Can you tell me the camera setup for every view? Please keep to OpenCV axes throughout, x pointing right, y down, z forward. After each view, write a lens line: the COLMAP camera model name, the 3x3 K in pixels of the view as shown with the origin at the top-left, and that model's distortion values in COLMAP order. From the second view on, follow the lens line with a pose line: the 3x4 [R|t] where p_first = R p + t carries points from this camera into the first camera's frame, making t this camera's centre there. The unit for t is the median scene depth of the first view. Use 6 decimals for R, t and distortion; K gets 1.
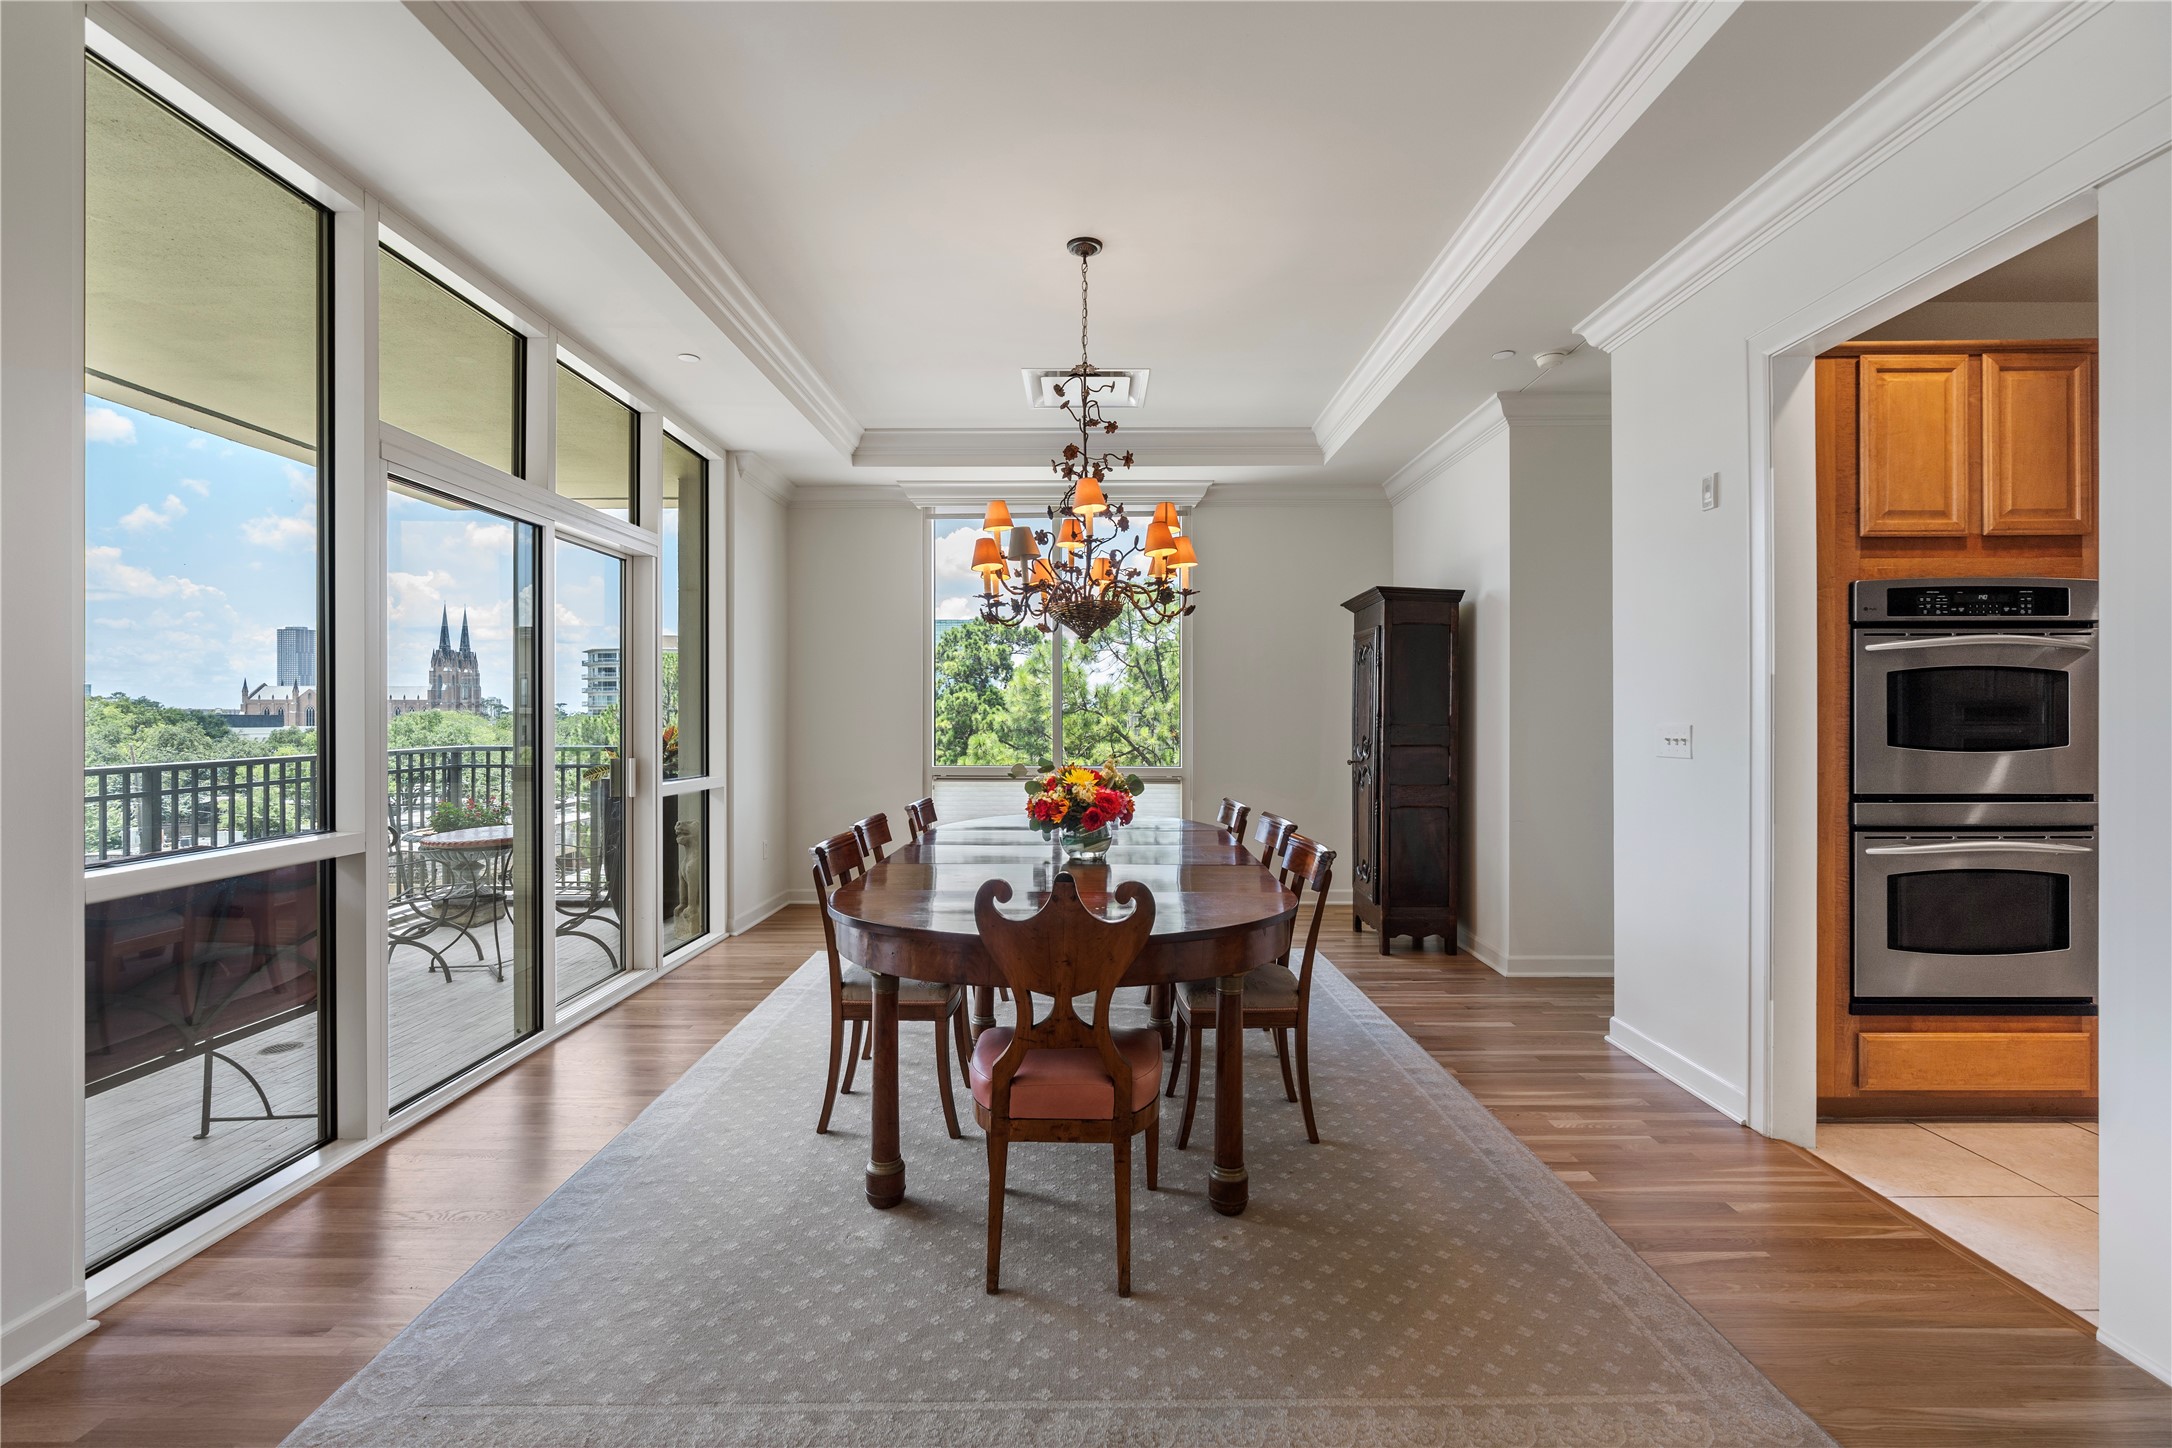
lens RADIAL K [[970.7, 0, 1078.0], [0, 970.7, 722.0], [0, 0, 1]] dist [-0.010159, 0.002858]
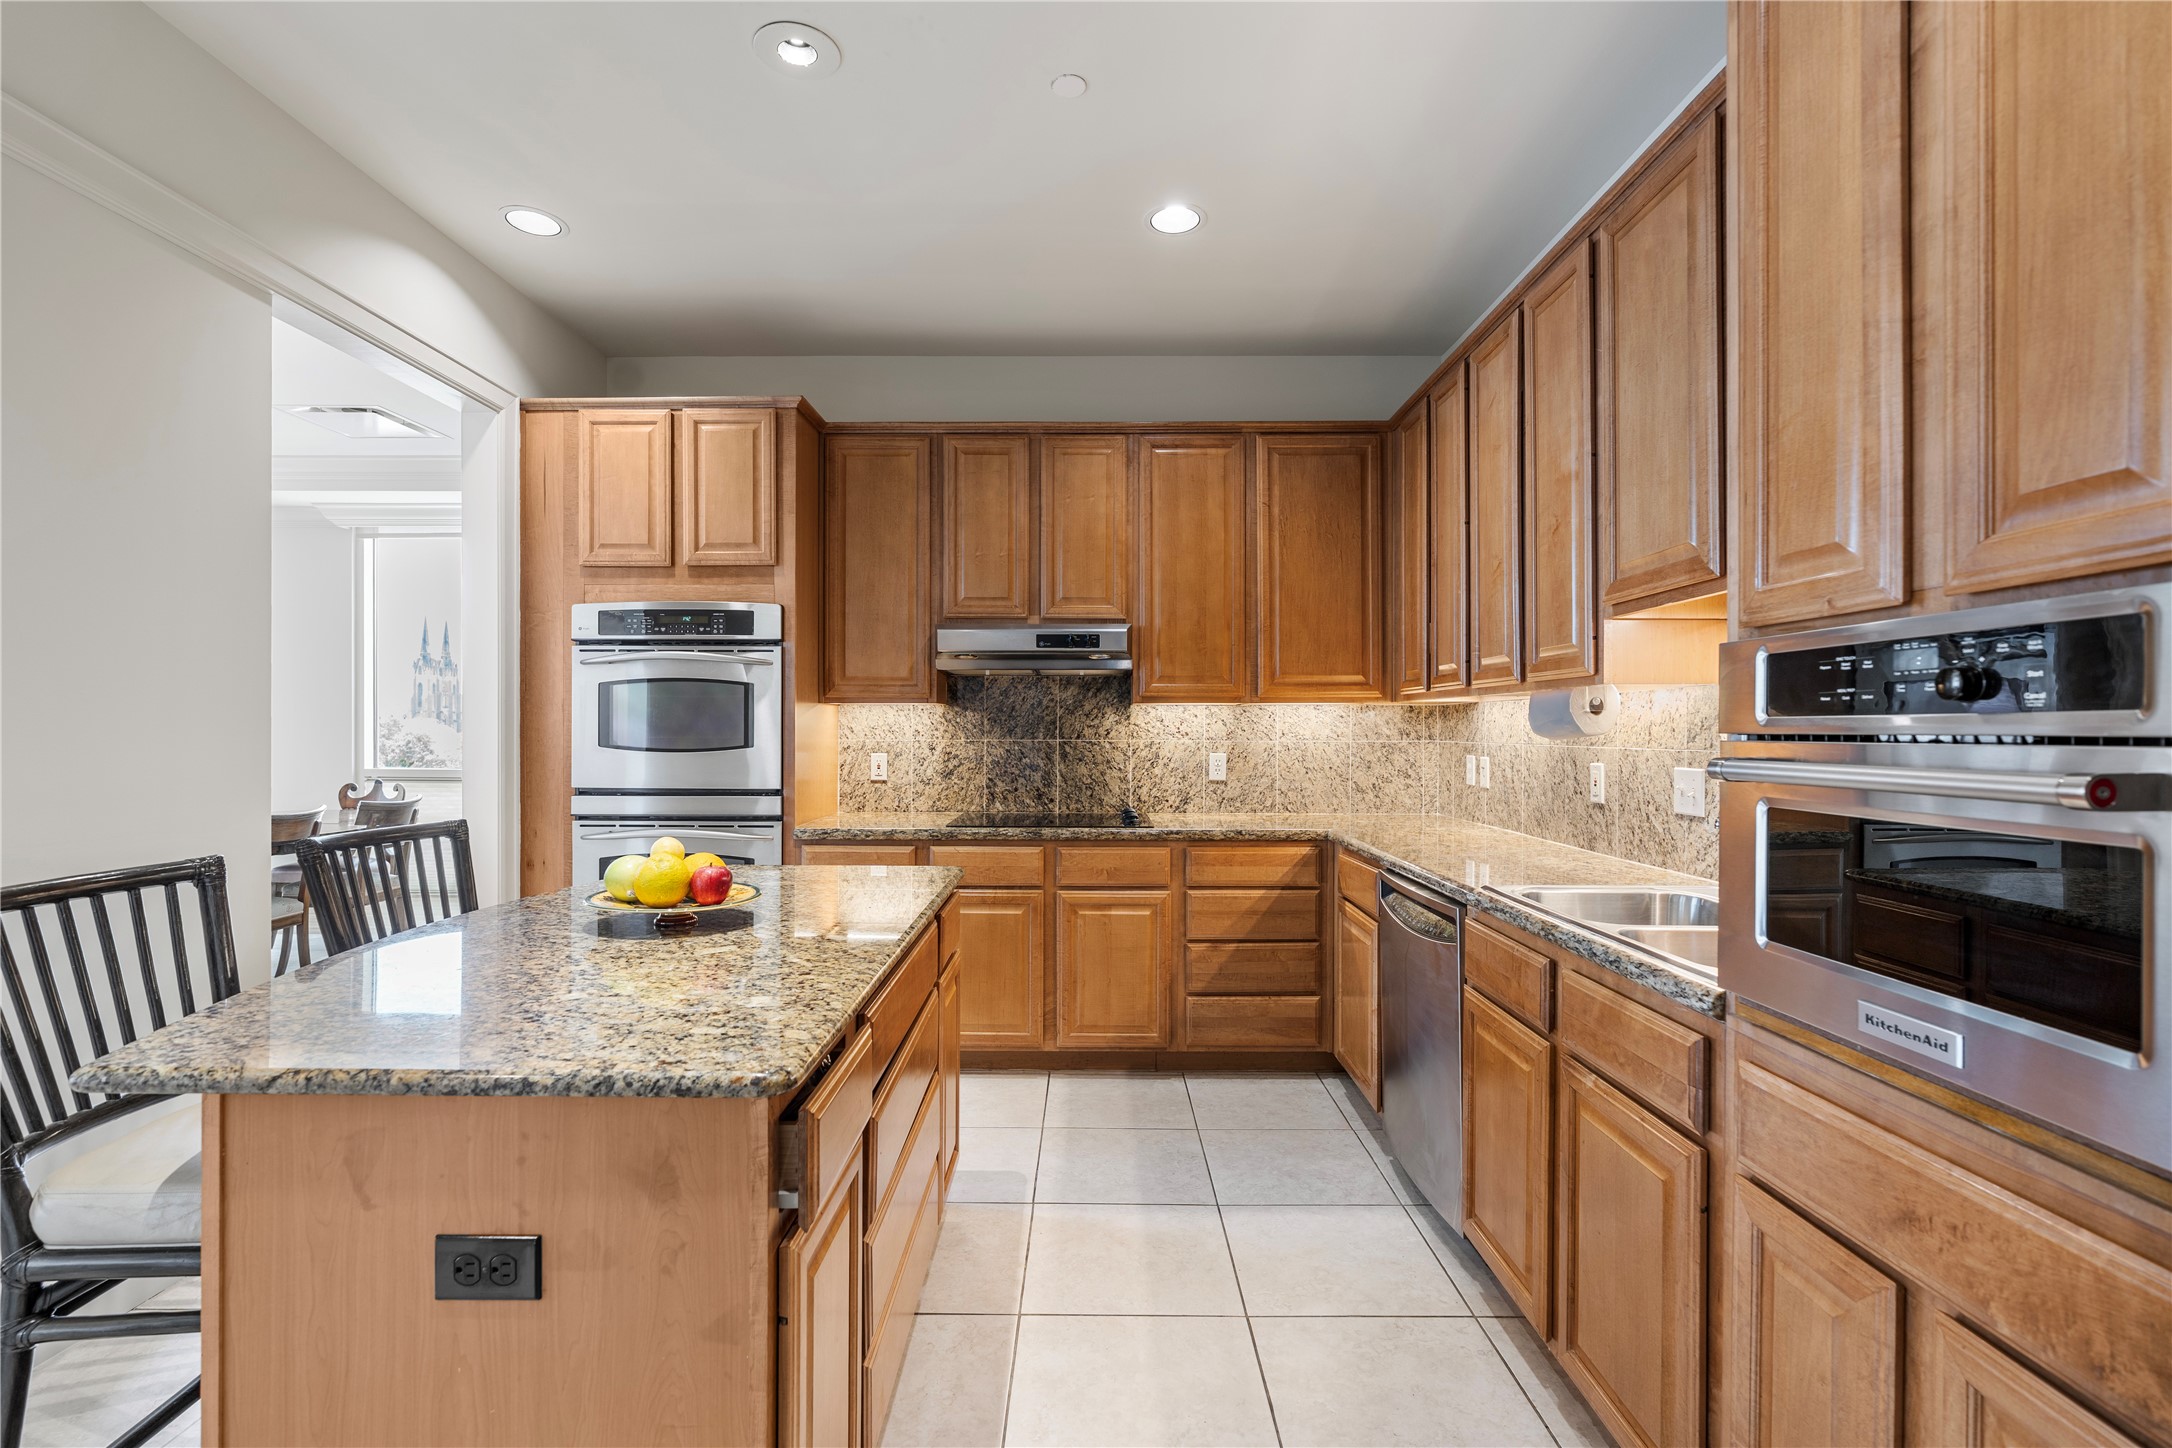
lens RADIAL K [[970.7, 0, 1088.0], [0, 970.7, 735.1], [0, 0, 1]] dist [-0.010159, 0.002858]
pose [[0.999950, 0.002523, 0.009628, 1.410519], [-0.002552, 0.999992, 0.002983, 0.005545], [-0.009621, -0.003007, 0.999949, -0.169071]]
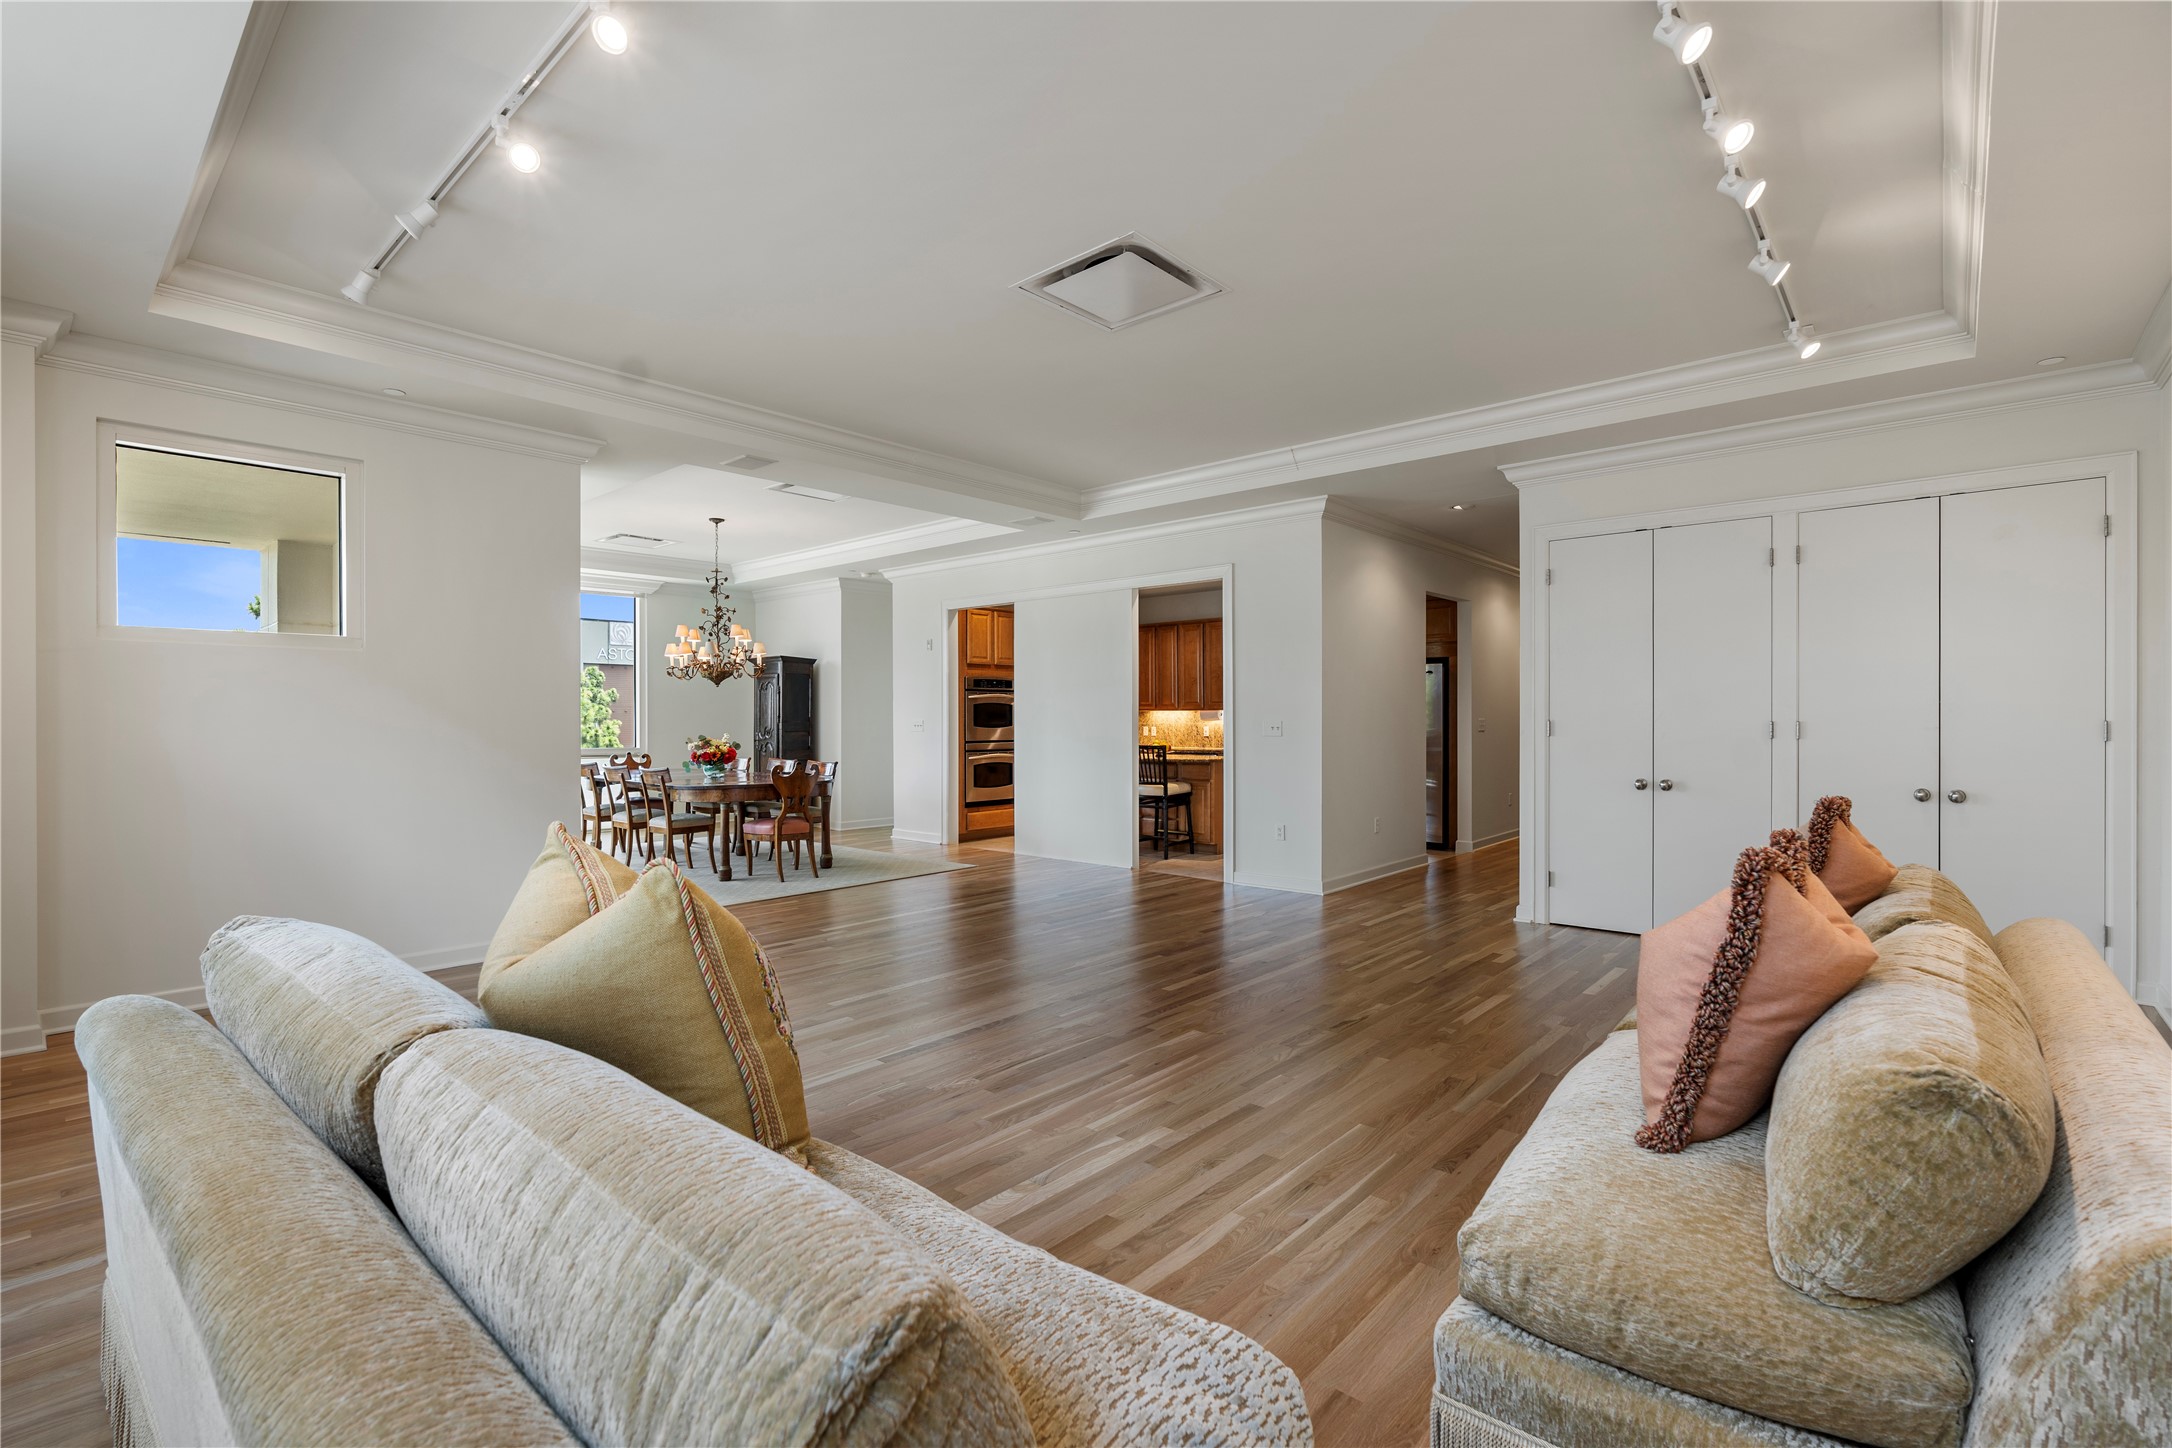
lens RADIAL K [[970.7, 0, 1082.1], [0, 970.7, 730.0], [0, 0, 1]] dist [-0.010159, 0.002858]
pose [[0.659399, -0.009688, 0.751731, -1.435545], [0.002391, 0.999939, 0.010790, 0.002402], [-0.751790, -0.005318, 0.659382, -1.493252]]
